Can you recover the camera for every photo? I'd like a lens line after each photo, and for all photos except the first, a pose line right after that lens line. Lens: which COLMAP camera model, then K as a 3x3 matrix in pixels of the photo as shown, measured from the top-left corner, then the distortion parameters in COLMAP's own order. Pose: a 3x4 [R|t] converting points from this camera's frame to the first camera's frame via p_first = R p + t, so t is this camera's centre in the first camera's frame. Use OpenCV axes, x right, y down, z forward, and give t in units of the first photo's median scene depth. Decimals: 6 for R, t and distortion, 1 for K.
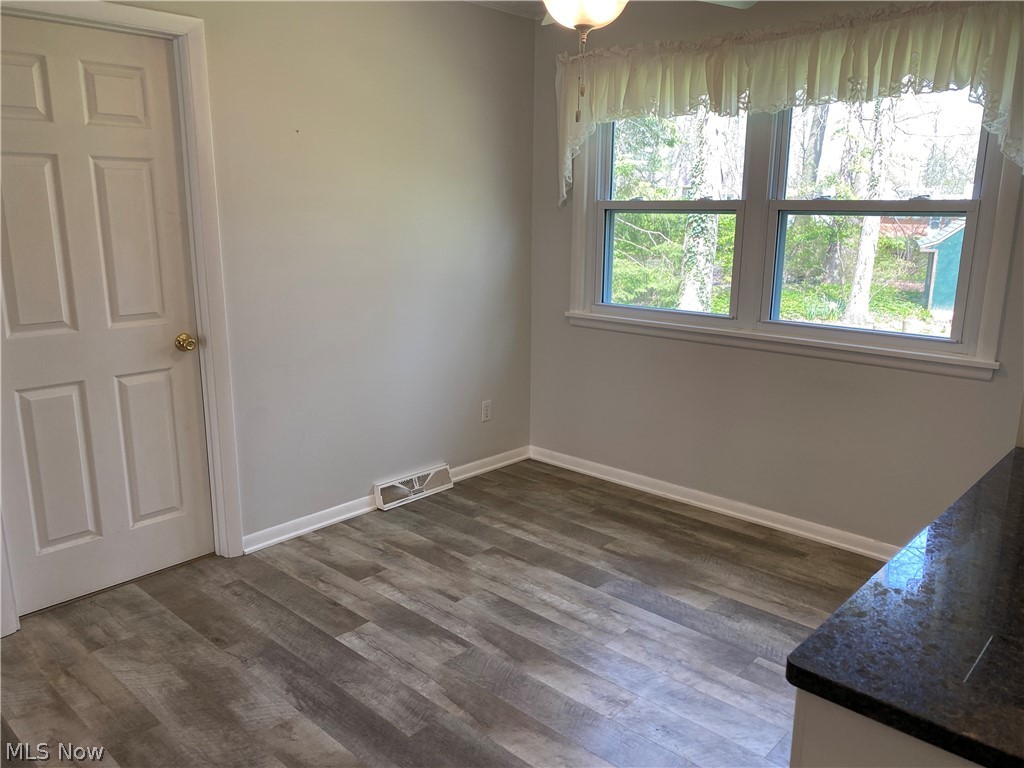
lens RADIAL K [[781.3, 0, 513.0], [0, 781.3, 384.2], [0, 0, 1]] dist [0.016413, -0.007901]
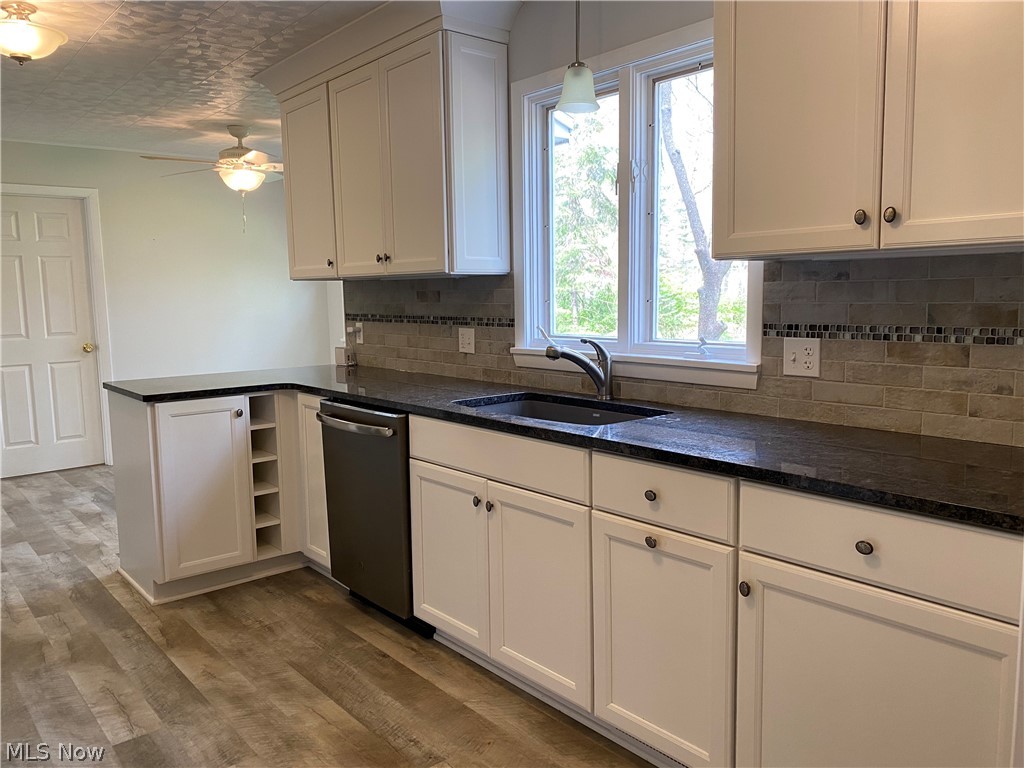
lens RADIAL K [[781.3, 0, 511.0], [0, 781.3, 380.3], [0, 0, 1]] dist [0.016413, -0.007901]
pose [[0.992221, -0.012387, -0.123870, 0.911871], [-0.001223, 0.994019, -0.109197, 0.251361], [0.124482, 0.108499, 0.986272, -0.823313]]
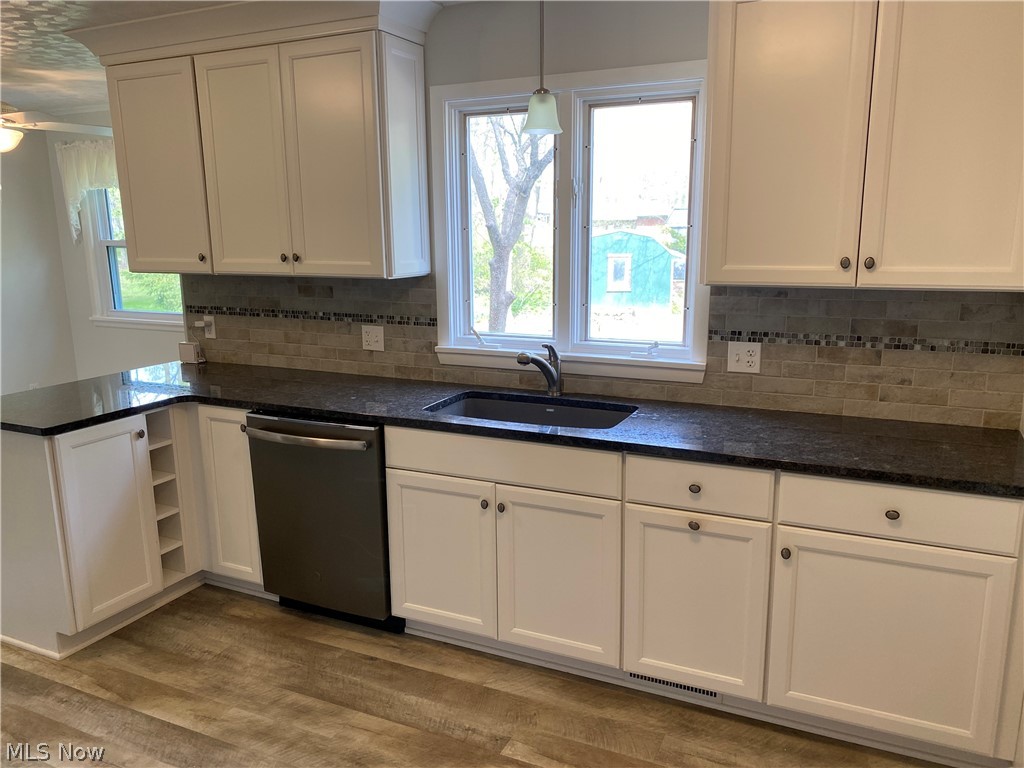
lens RADIAL K [[781.3, 0, 501.2], [0, 781.3, 390.1], [0, 0, 1]] dist [0.016413, -0.007901]
pose [[0.955265, -0.082942, 0.283881, 0.536783], [0.087189, 0.996189, -0.002335, 0.159683], [-0.282606, 0.026982, 0.958857, -0.865703]]
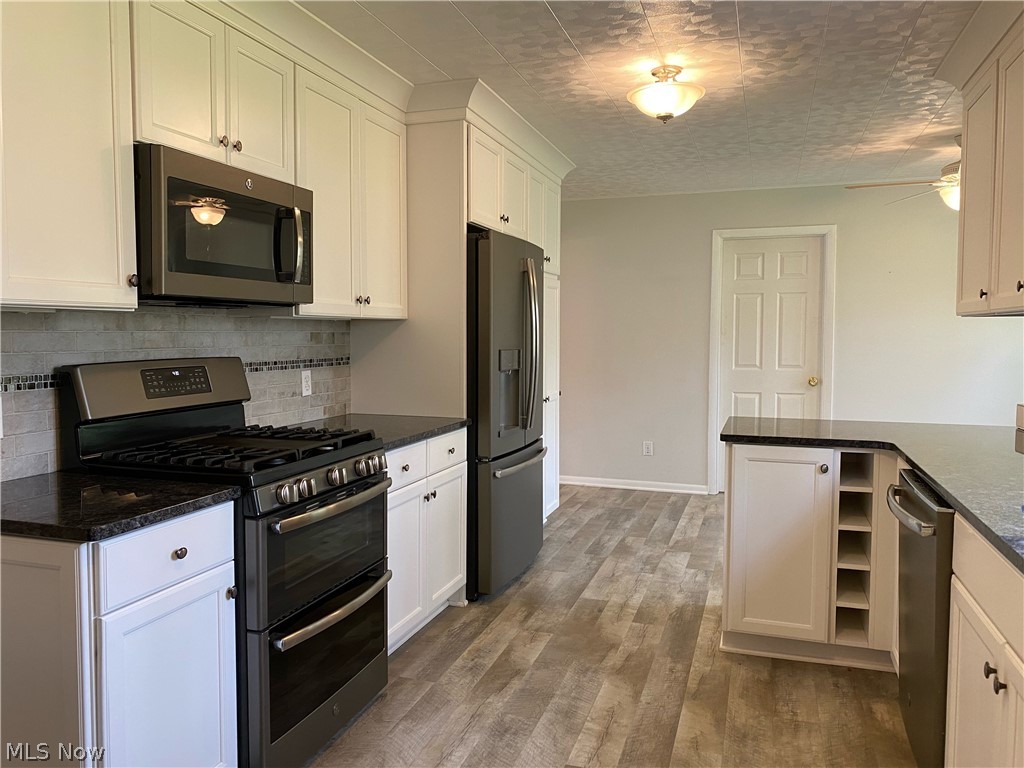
lens RADIAL K [[781.3, 0, 515.9], [0, 781.3, 382.5], [0, 0, 1]] dist [0.016413, -0.007901]
pose [[0.424908, 0.051015, -0.903798, 1.107923], [-0.197930, 0.979488, -0.037766, 0.181573], [0.883333, 0.194936, 0.426290, -0.530020]]
